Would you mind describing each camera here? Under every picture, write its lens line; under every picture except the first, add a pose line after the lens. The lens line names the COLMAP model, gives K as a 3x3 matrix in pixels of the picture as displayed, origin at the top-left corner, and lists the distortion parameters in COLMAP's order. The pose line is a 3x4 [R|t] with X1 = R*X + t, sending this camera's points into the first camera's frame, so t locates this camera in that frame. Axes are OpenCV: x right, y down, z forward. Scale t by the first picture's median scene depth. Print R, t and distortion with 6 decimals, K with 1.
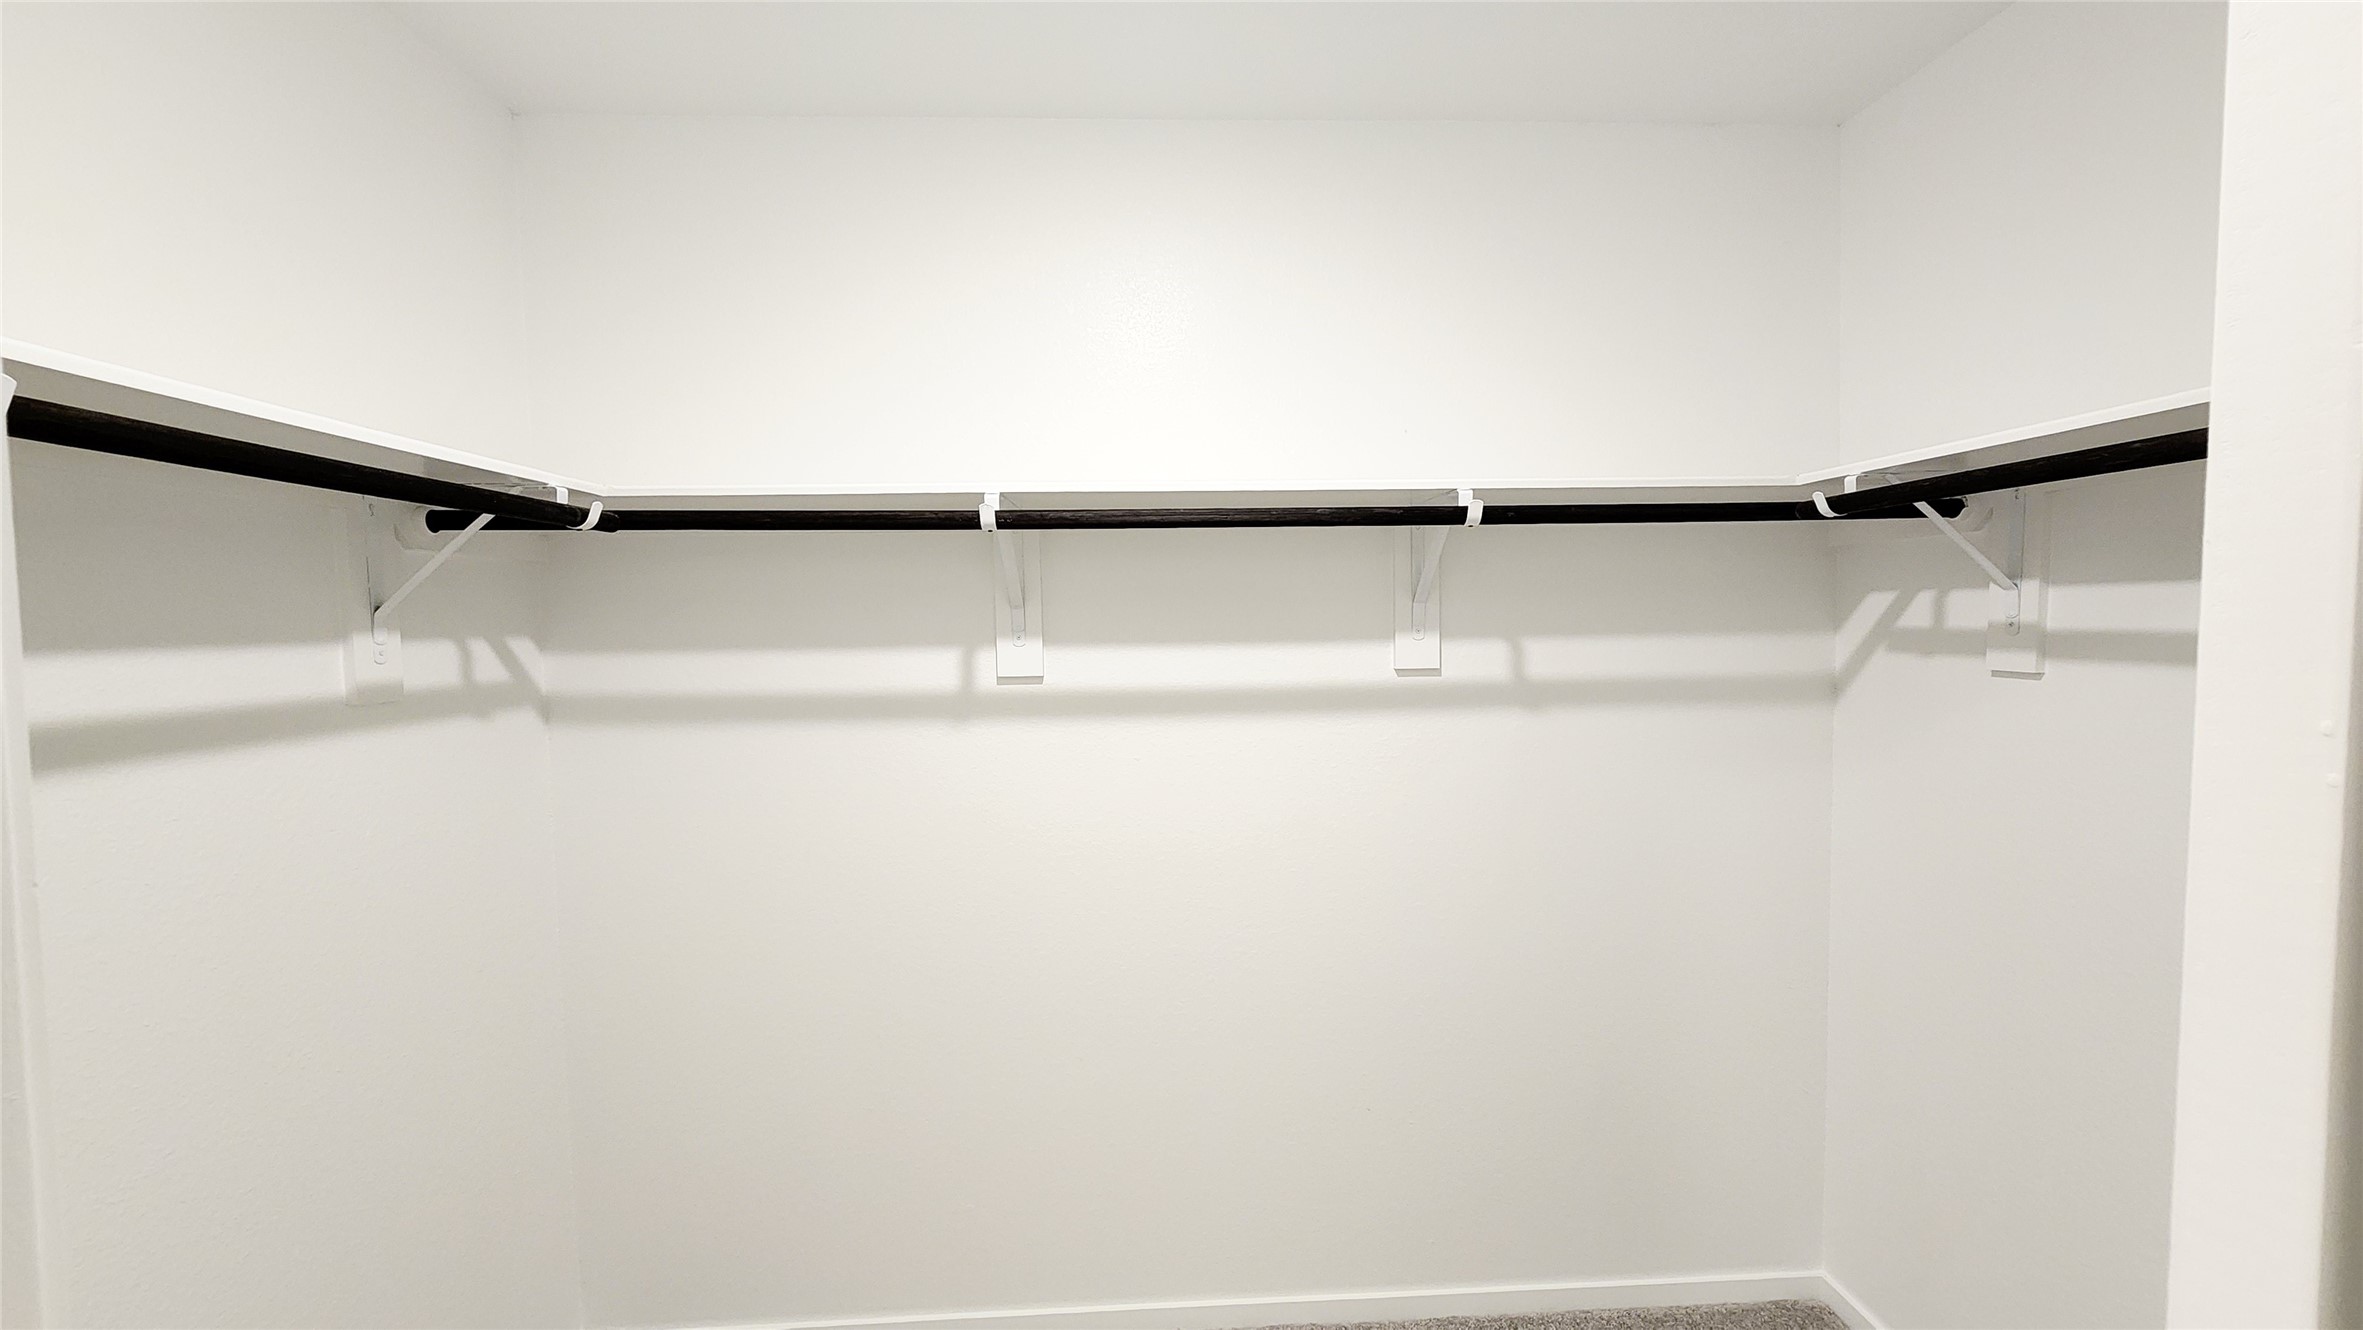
lens RADIAL K [[979.3, 0, 1197.8], [0, 979.3, 673.2], [0, 0, 1]] dist [-0.002460, -0.000098]
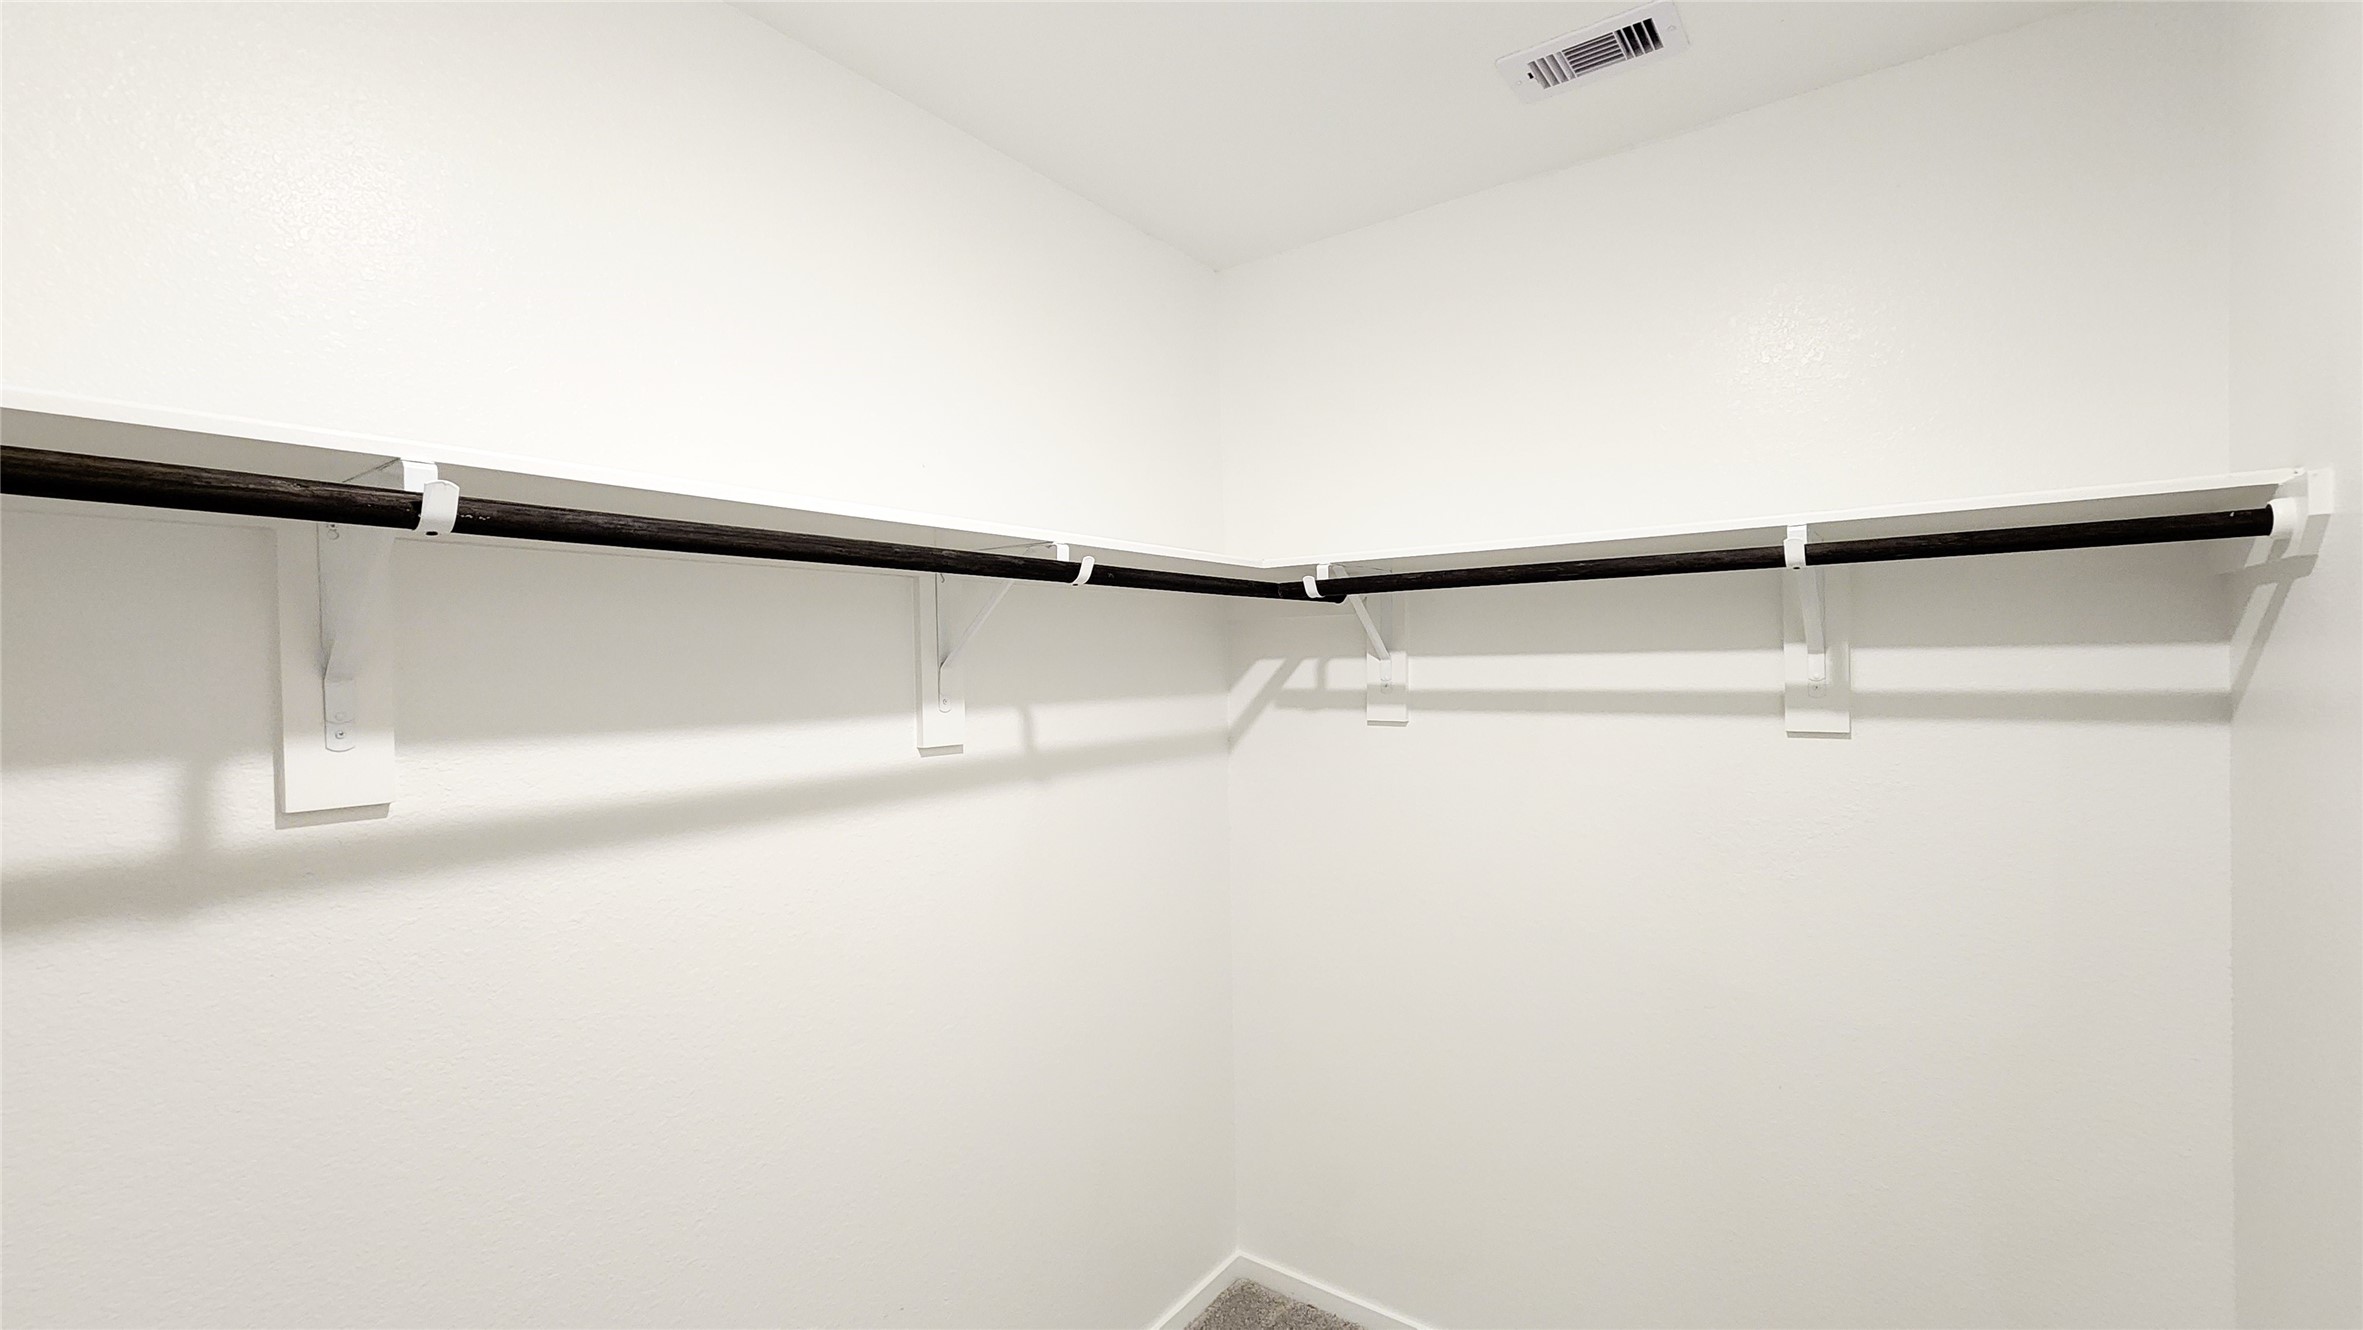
lens RADIAL K [[979.3, 0, 1197.8], [0, 979.3, 673.2], [0, 0, 1]] dist [-0.002460, -0.000098]
pose [[0.624299, -0.003948, 0.781175, -0.311611], [0.050389, 0.998108, -0.035226, -0.027759], [-0.779558, 0.061354, 0.623317, 0.310340]]
